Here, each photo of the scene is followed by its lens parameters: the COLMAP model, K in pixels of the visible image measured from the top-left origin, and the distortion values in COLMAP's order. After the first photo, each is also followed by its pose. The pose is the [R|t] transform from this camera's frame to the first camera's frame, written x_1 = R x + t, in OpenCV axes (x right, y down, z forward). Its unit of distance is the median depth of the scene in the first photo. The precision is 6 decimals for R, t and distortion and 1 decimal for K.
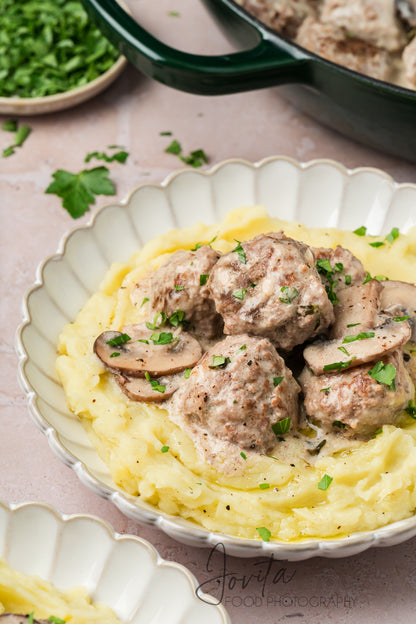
lens RADIAL K [[2441.4, 0, 208.0], [0, 2441.4, 312.0], [0, 0, 1]] dist [-0.121052, -0.255369]
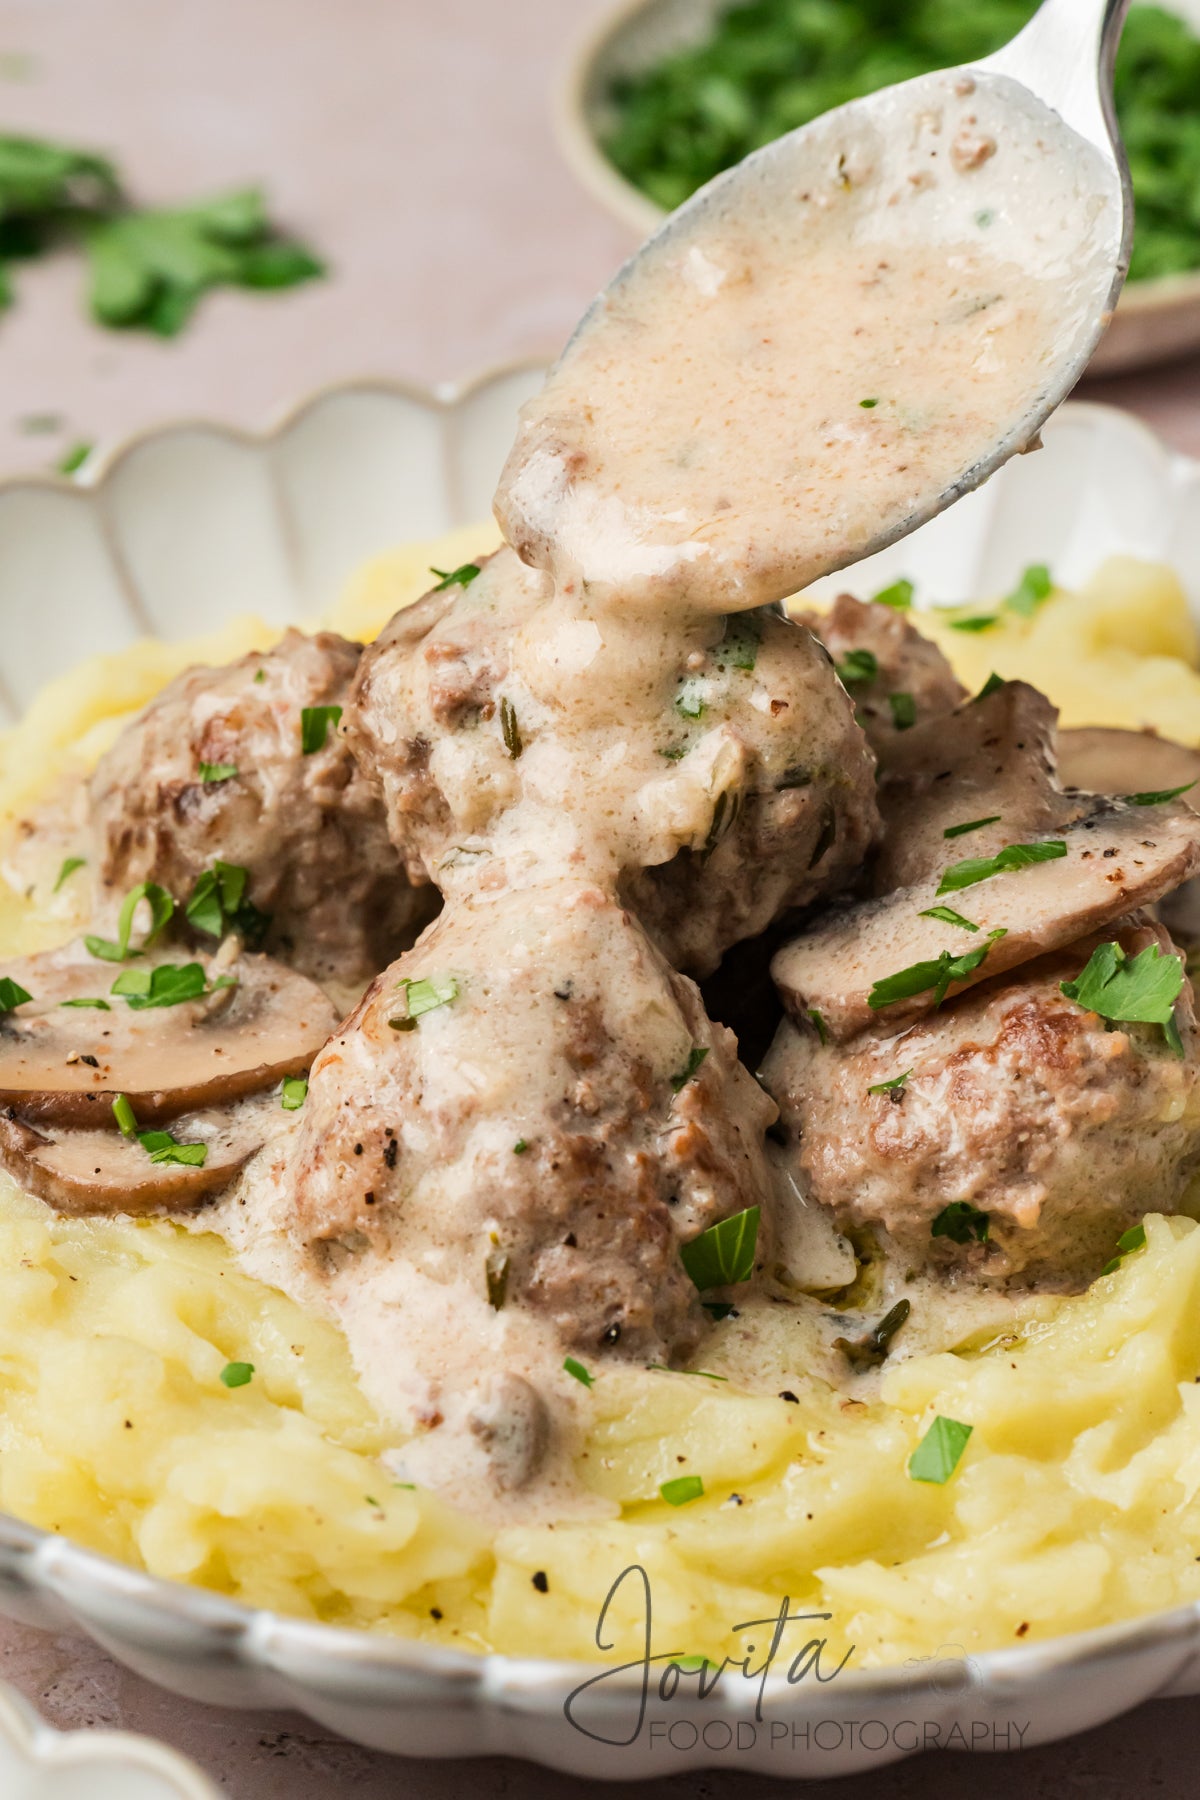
lens RADIAL K [[7042.6, 0, 600.0], [0, 7042.6, 900.0], [0, 0, 1]] dist [-0.121052, -0.255369]
pose [[0.990948, -0.072944, 0.112697, -0.054804], [0.091767, 0.980799, -0.172079, 0.128311], [-0.097981, 0.180864, 0.978615, 0.329897]]
